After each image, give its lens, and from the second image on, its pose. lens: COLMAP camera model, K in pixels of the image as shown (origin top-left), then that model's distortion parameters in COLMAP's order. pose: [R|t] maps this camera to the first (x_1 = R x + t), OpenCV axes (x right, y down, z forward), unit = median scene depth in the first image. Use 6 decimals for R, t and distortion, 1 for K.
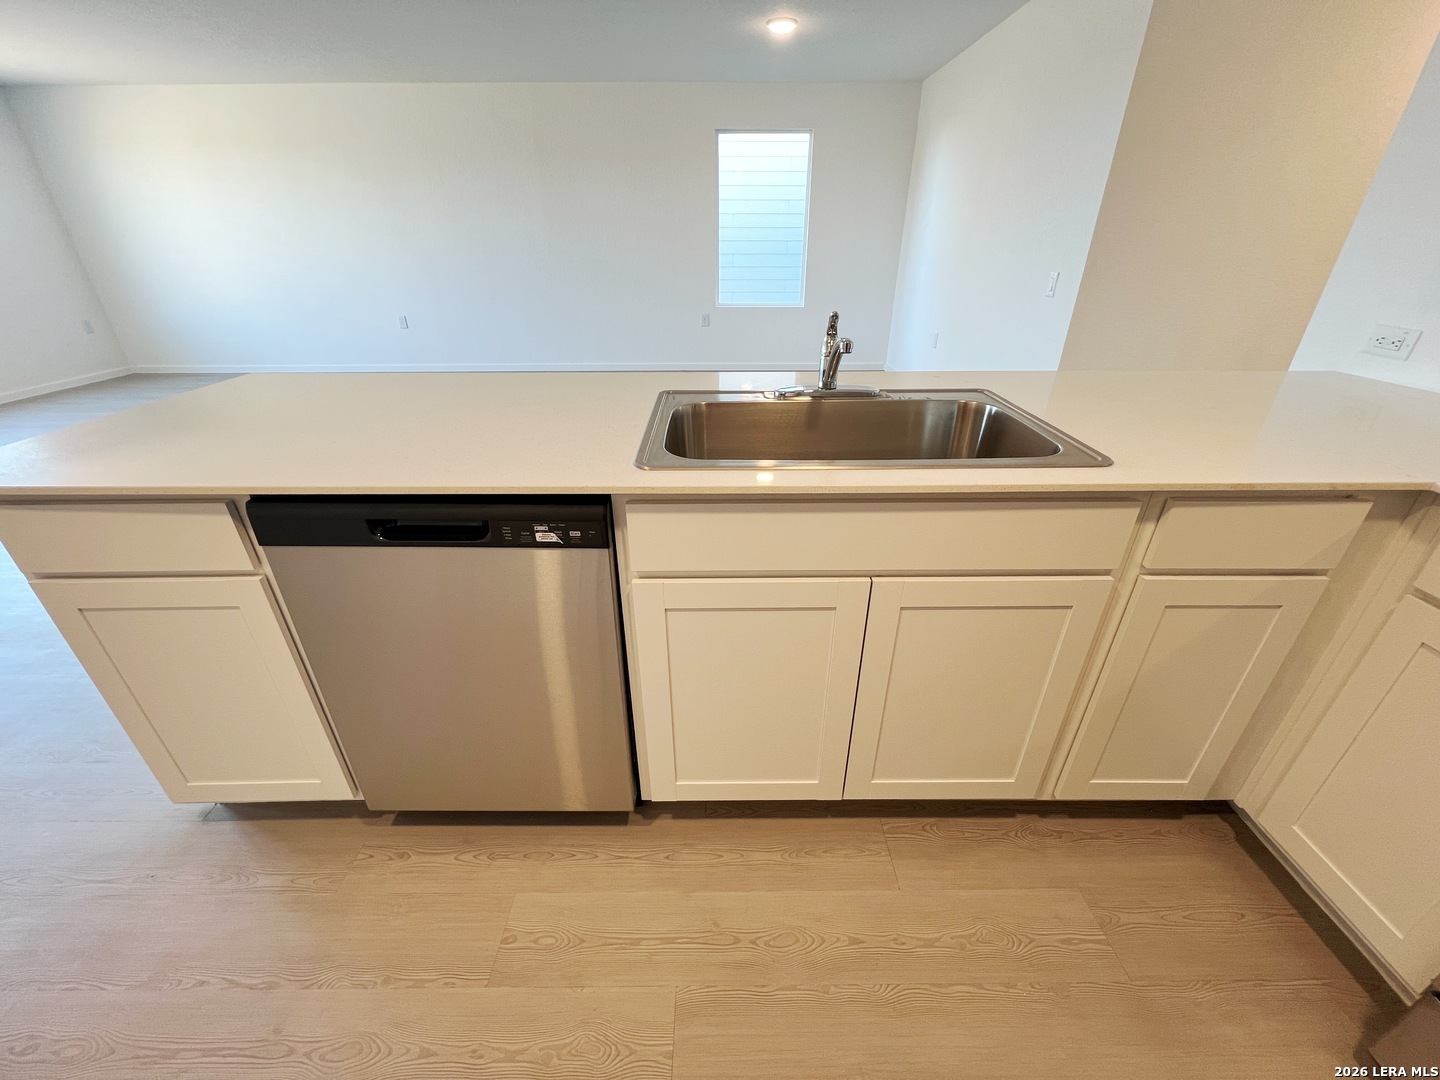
lens RADIAL K [[576.4, 0, 719.4], [0, 576.4, 540.3], [0, 0, 1]] dist [-0.002881, 0.000655]
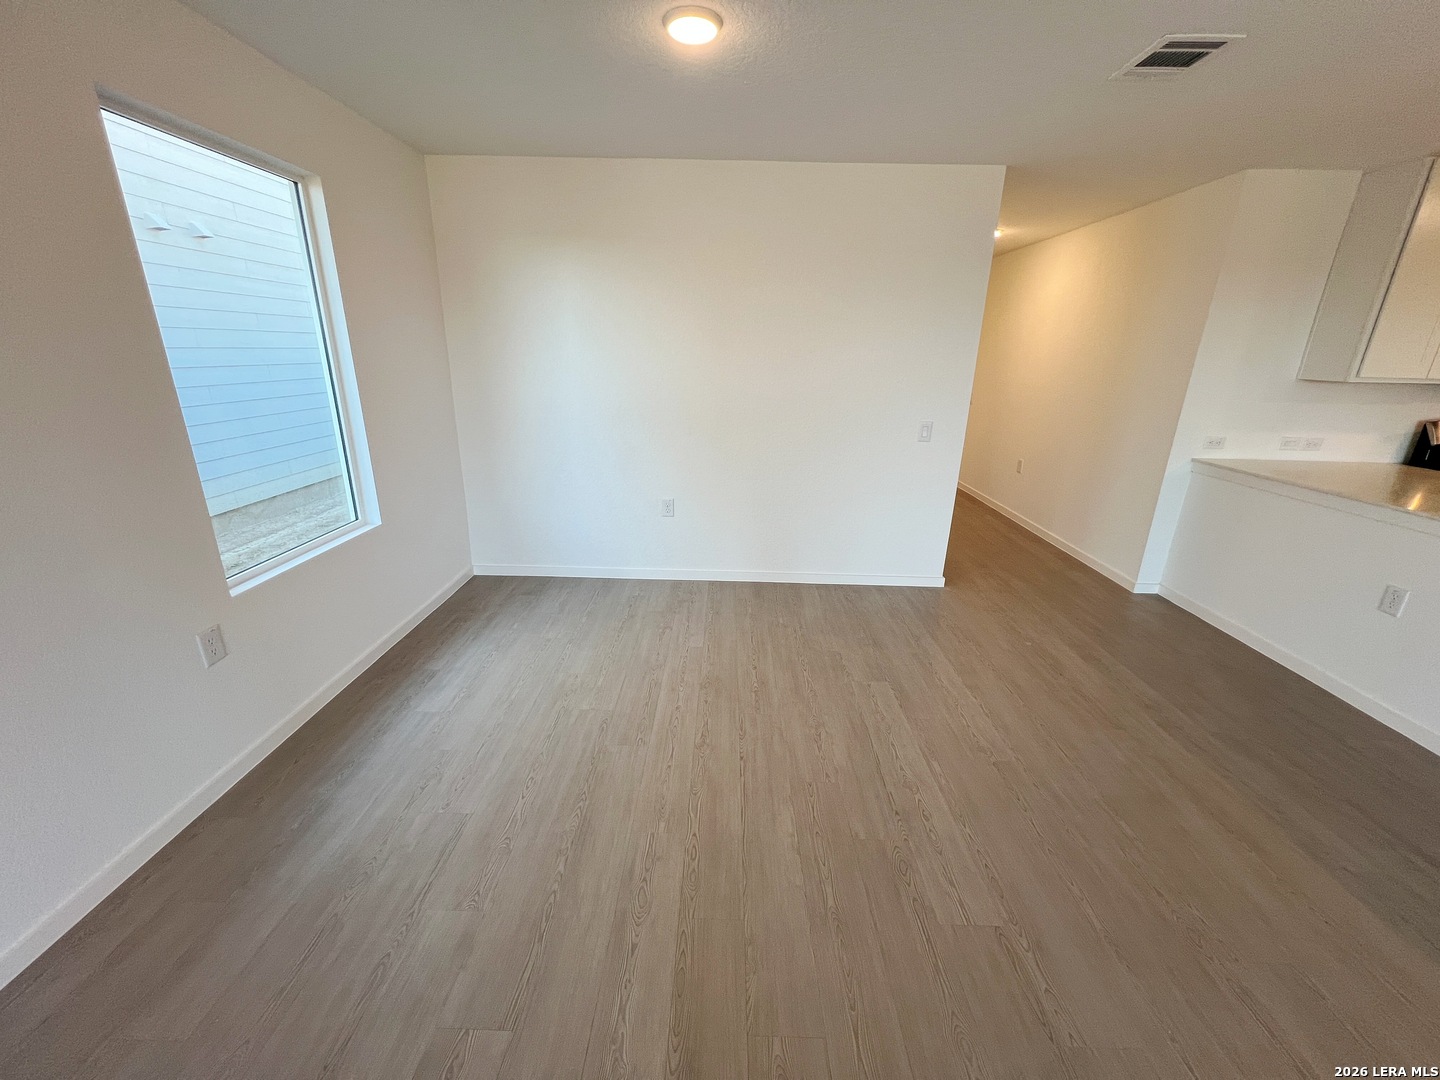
lens RADIAL K [[576.4, 0, 718.0], [0, 576.4, 542.4], [0, 0, 1]] dist [-0.002881, 0.000655]
pose [[0.021129, -0.318597, 0.947655, -1.755516], [0.445977, 0.851339, 0.276272, -2.263232], [-0.894795, 0.416795, 0.160075, 3.811734]]
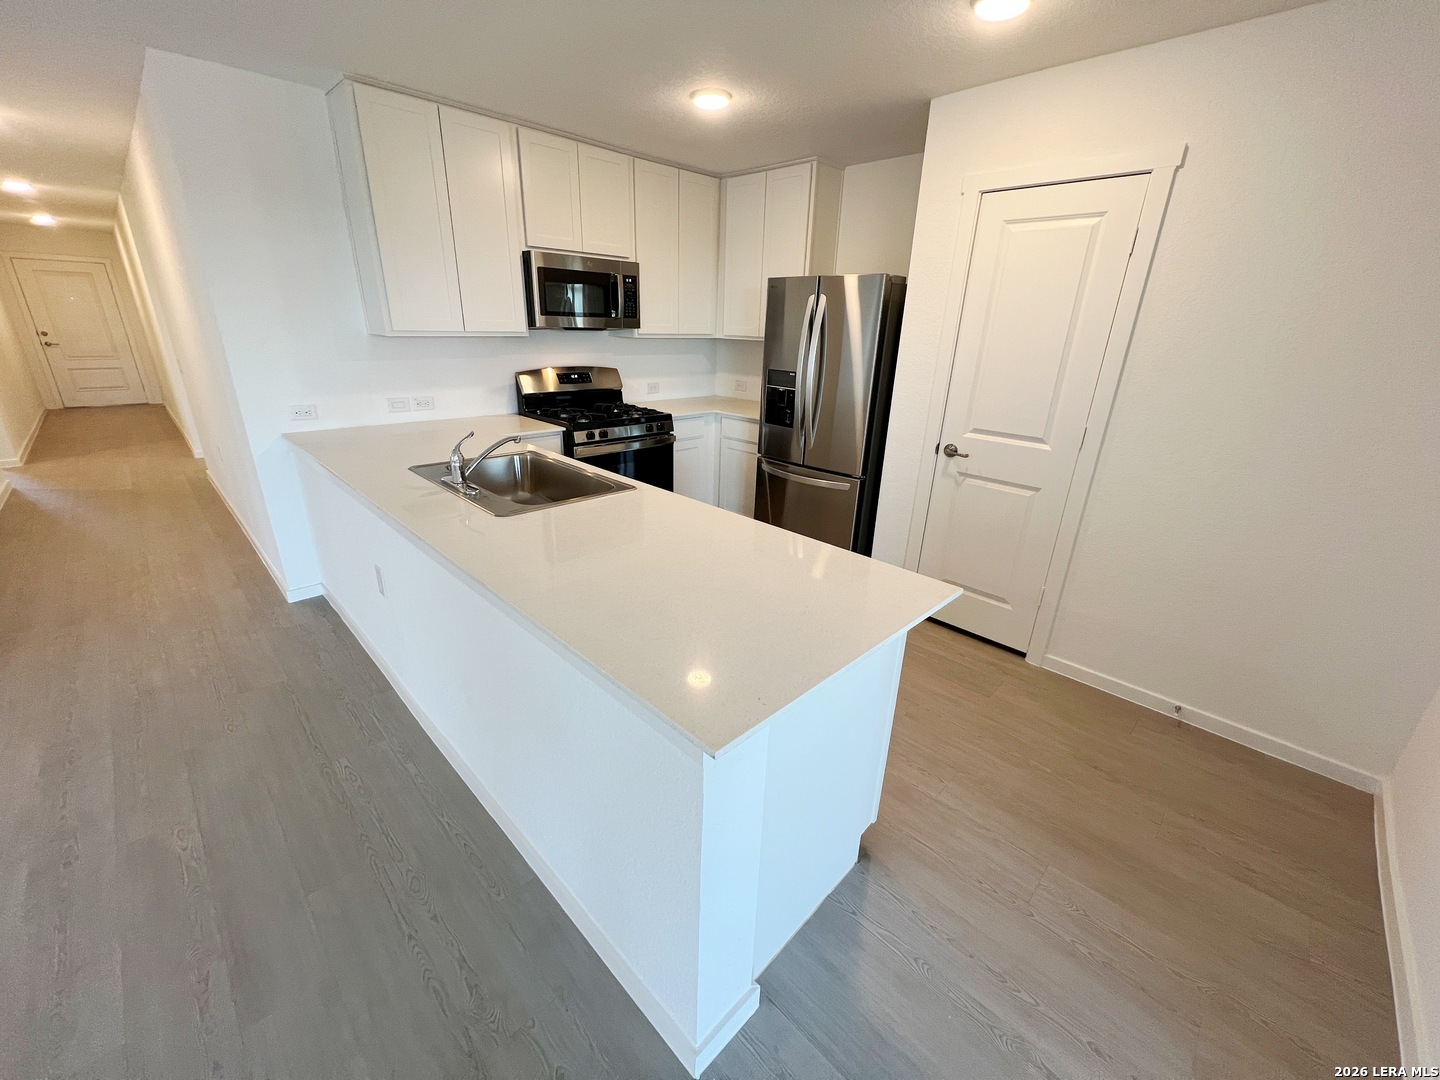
lens RADIAL K [[576.4, 0, 719.8], [0, 576.4, 541.8], [0, 0, 1]] dist [-0.002881, 0.000655]
pose [[-0.703174, -0.270460, 0.657570, -1.784062], [0.304755, 0.720925, 0.622408, -1.197079], [-0.642395, 0.638058, -0.424512, 1.771100]]
